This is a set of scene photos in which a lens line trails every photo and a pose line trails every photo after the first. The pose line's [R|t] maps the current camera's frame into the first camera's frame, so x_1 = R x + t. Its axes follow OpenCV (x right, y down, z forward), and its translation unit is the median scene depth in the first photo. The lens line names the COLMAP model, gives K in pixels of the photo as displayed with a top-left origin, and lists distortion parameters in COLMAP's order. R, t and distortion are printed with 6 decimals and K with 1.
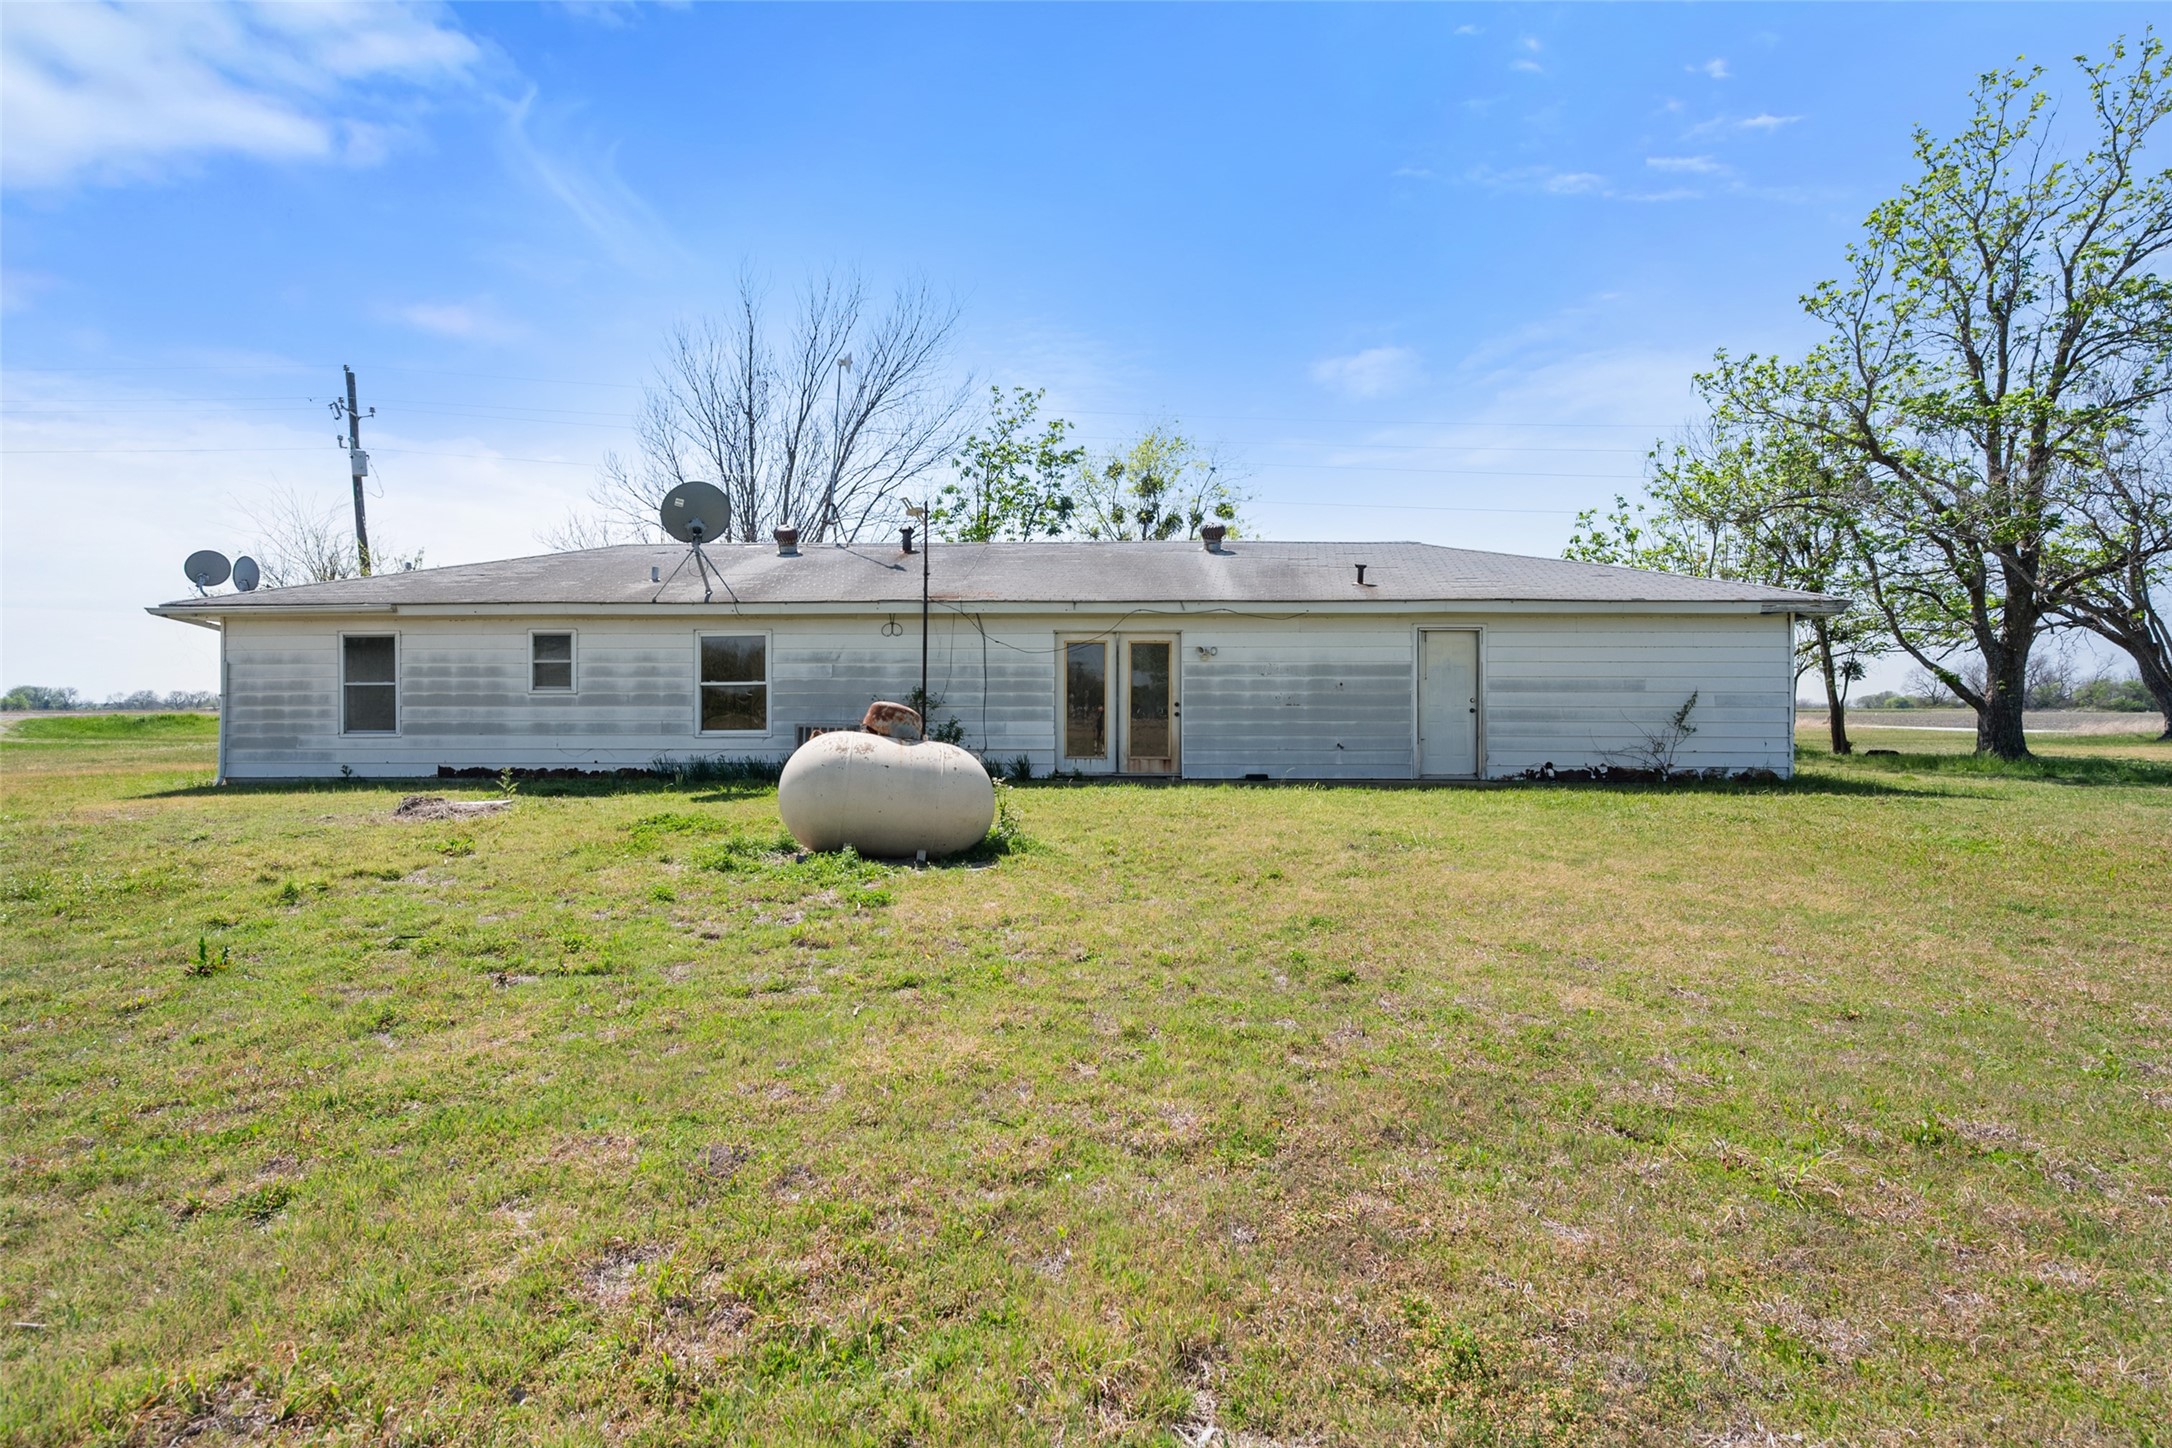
lens RADIAL K [[1012.1, 0, 1086.5], [0, 1012.1, 724.4], [0, 0, 1]] dist [-0.008253, 0.001177]
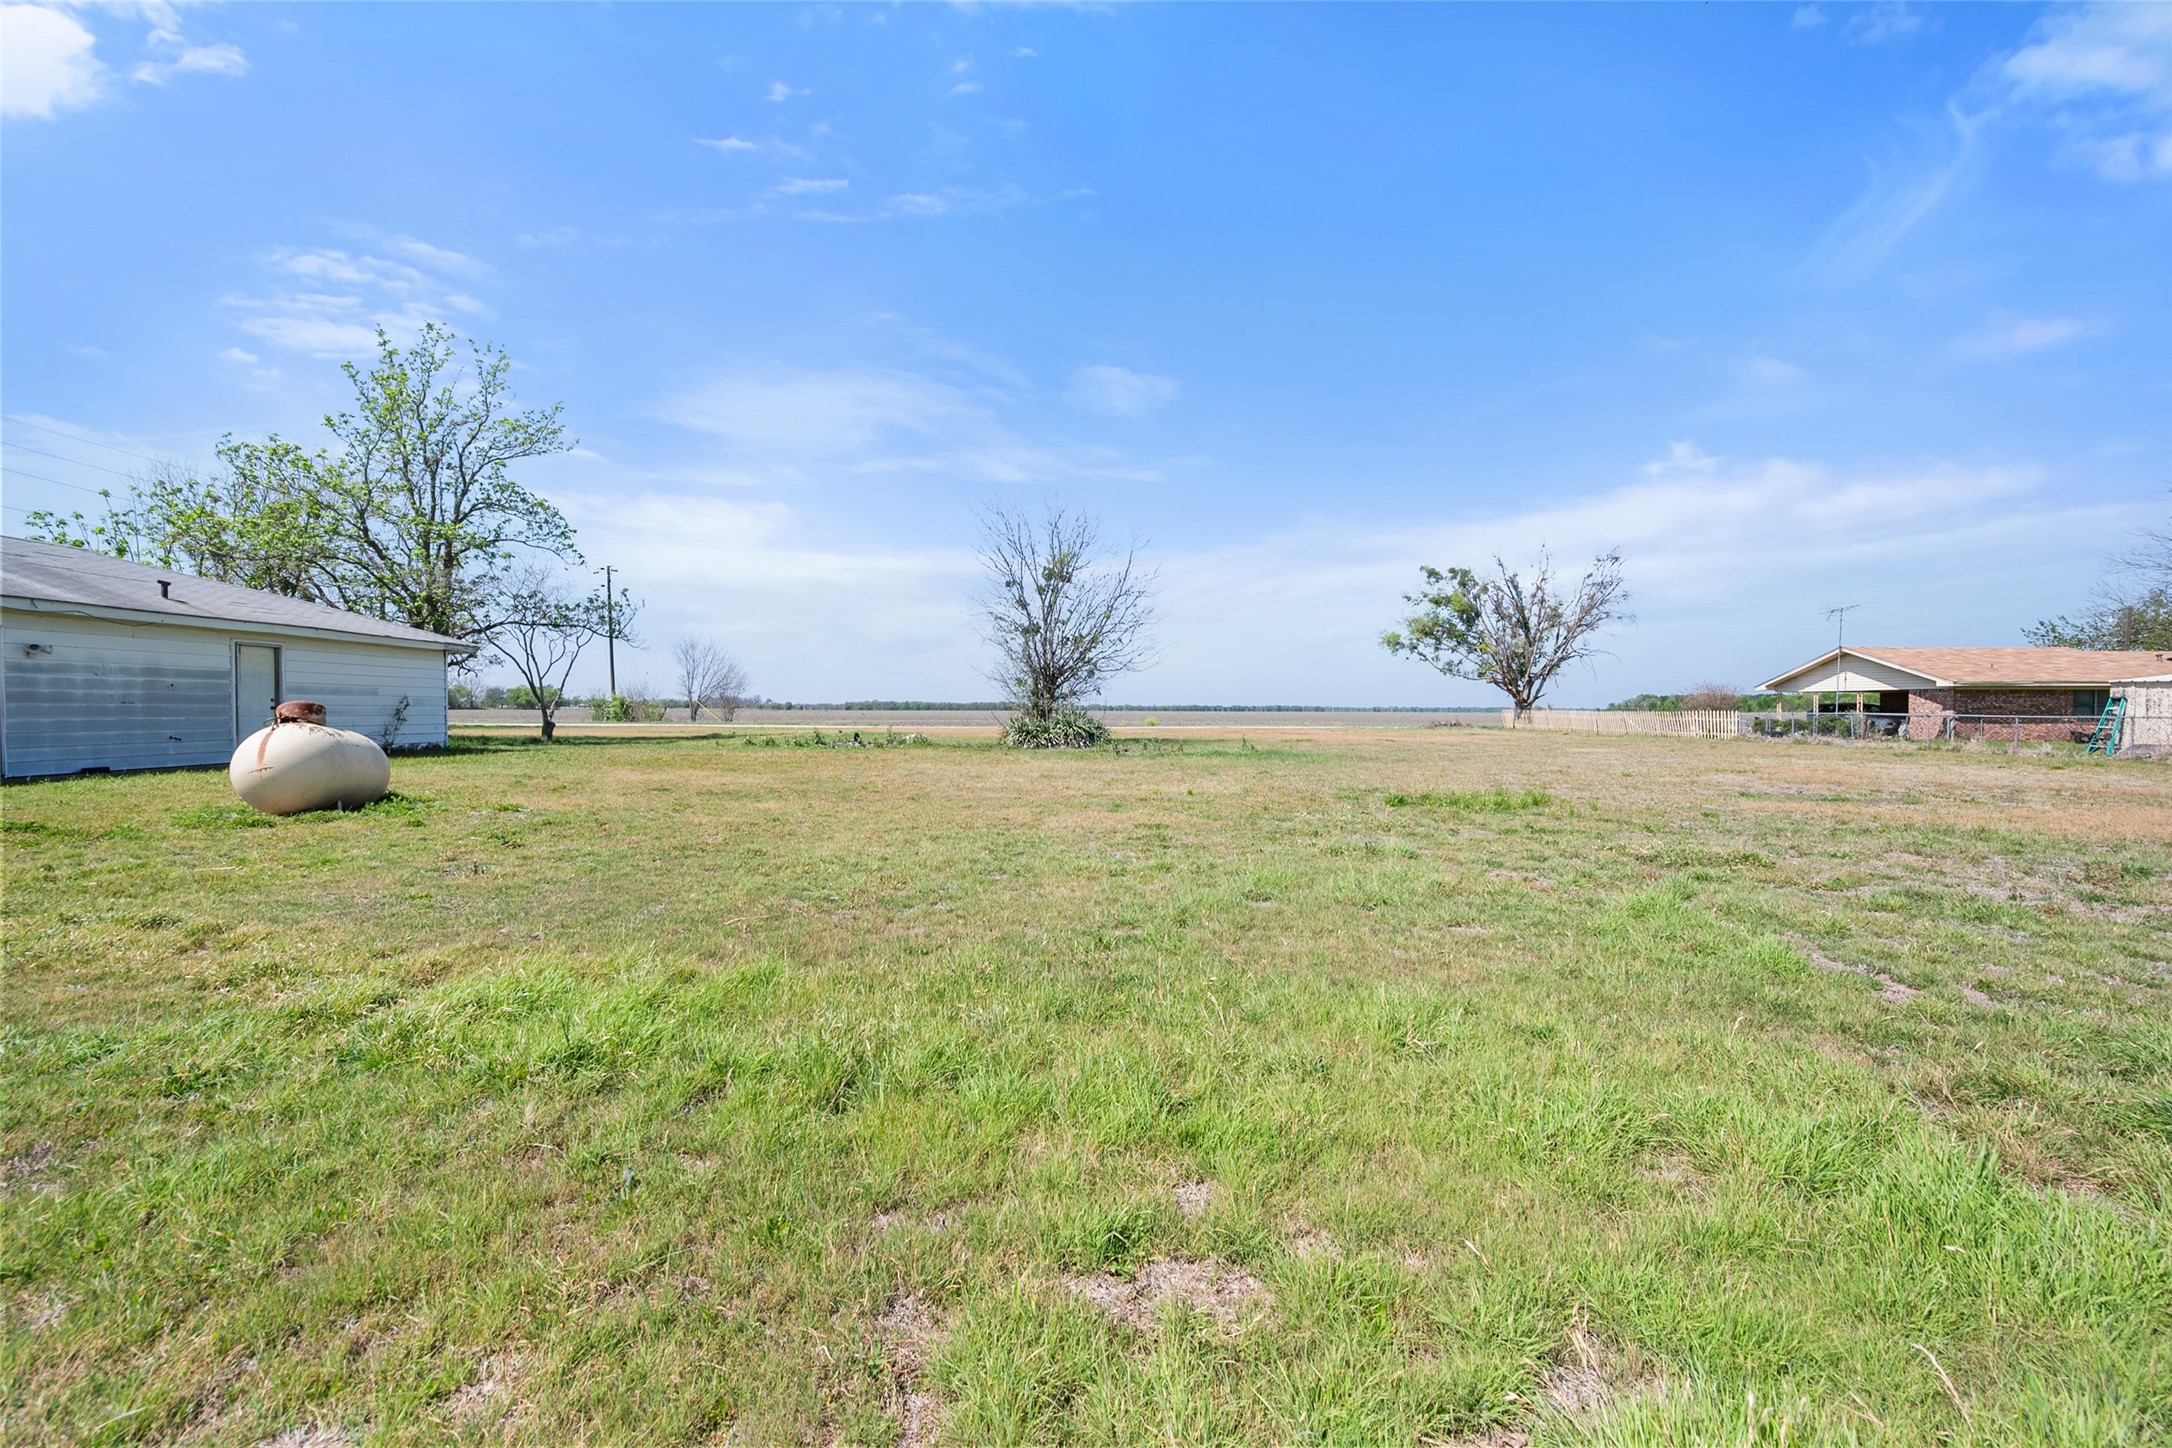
lens RADIAL K [[862.6, 0, 1085.3], [0, 862.6, 726.1], [0, 0, 1]] dist [-0.001241, 0.000772]
pose [[-0.047959, -0.020395, 0.998641, -0.774182], [0.015462, 0.999657, 0.021158, 0.002448], [-0.998730, 0.016456, -0.047627, -0.000897]]
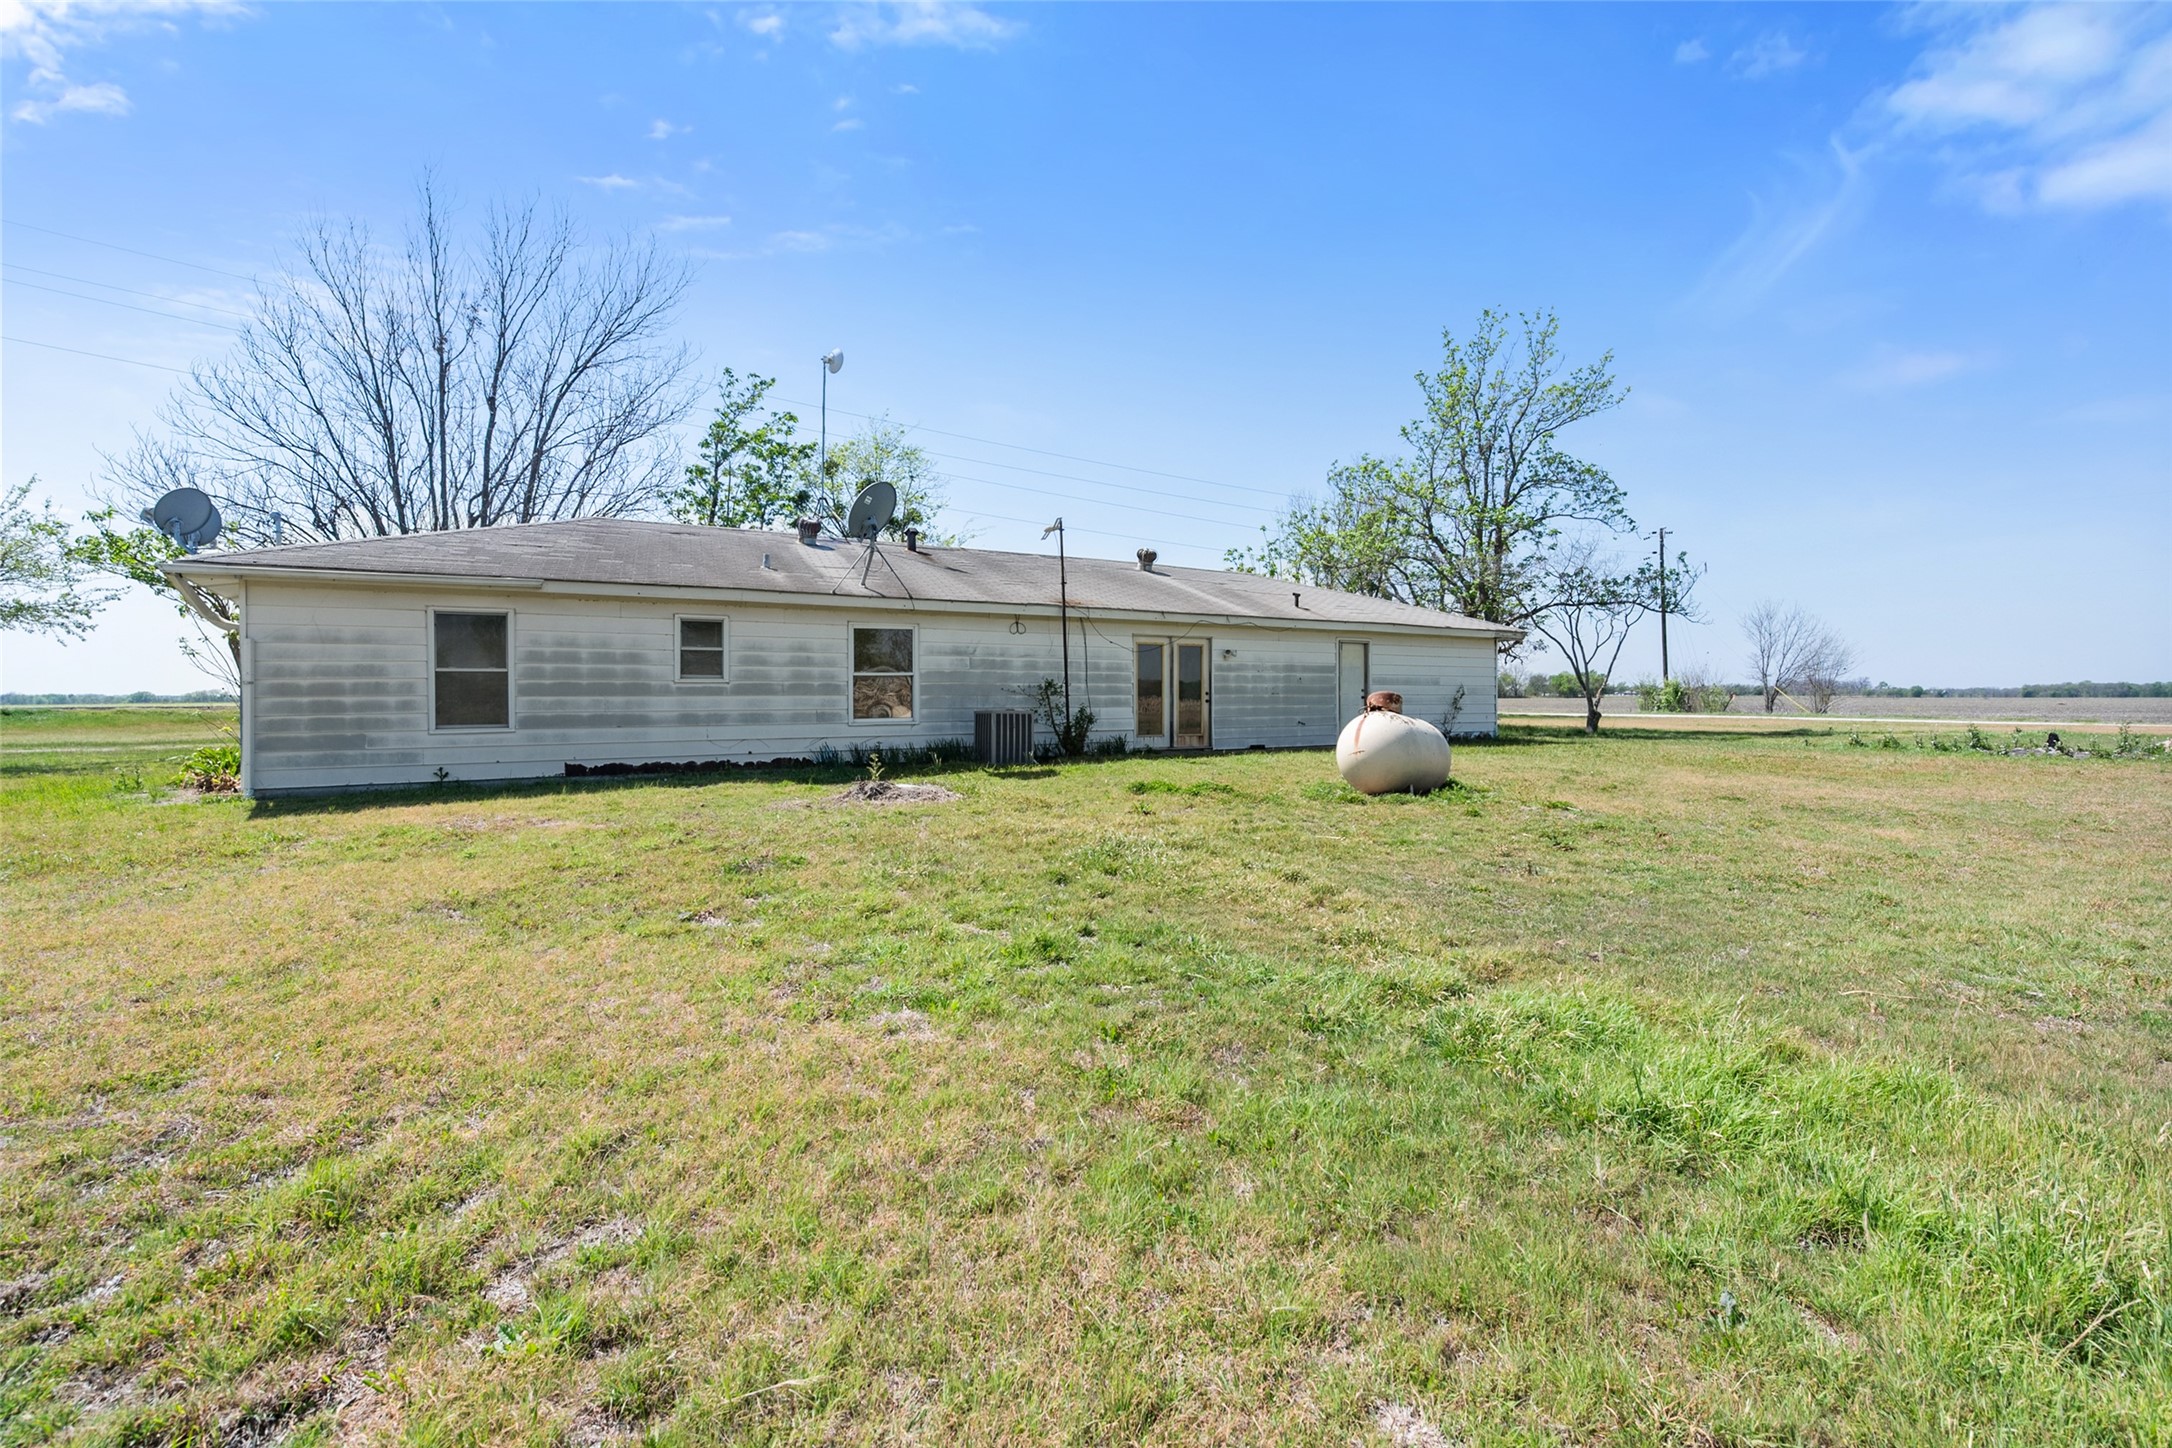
lens RADIAL K [[1012.1, 0, 1087.0], [0, 1012.1, 711.9], [0, 0, 1]] dist [-0.008253, 0.001177]
pose [[0.825465, -0.011130, 0.564343, -0.768928], [0.013320, 0.999911, 0.000237, 0.001722], [-0.564296, 0.007322, 0.825540, 0.009579]]
